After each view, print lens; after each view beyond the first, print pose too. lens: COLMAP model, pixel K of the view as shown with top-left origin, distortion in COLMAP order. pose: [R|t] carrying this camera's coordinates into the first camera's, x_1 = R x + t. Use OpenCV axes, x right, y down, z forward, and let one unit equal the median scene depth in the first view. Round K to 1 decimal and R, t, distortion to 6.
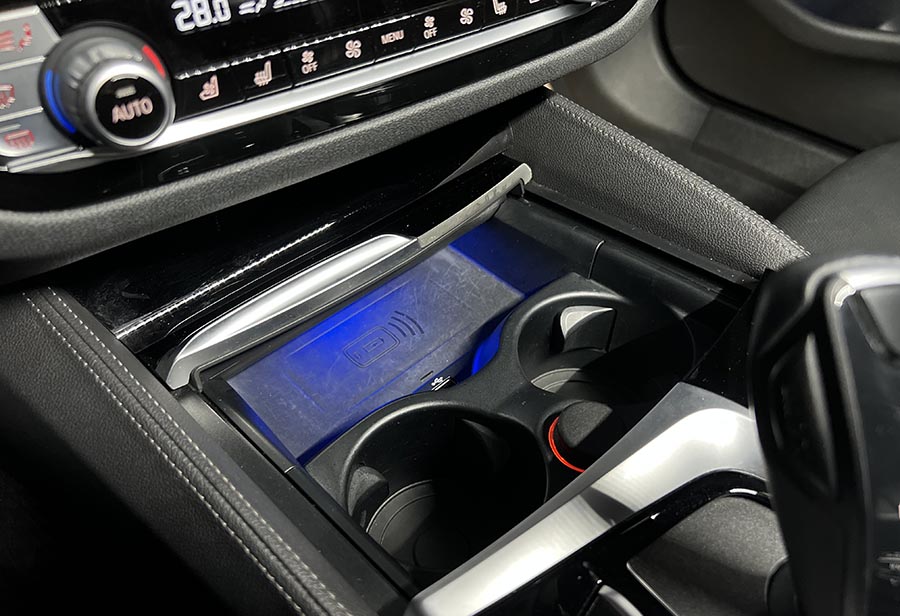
lens RADIAL K [[716.3, 0, 451.8], [0, 716.3, 317.5], [0, 0, 1]] dist [0.059546, -0.053663]
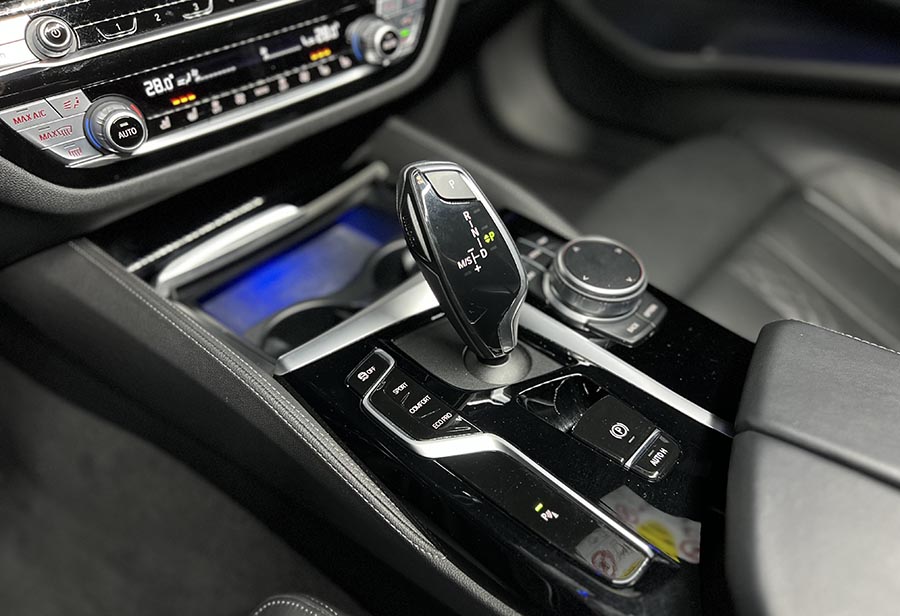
lens RADIAL K [[716.3, 0, 450.8], [0, 716.3, 335.8], [0, 0, 1]] dist [0.059546, -0.053663]
pose [[0.997383, -0.072187, -0.003954, 0.429843], [0.072033, 0.996928, -0.030755, 0.398417], [0.006162, 0.030390, 0.999519, -1.005249]]
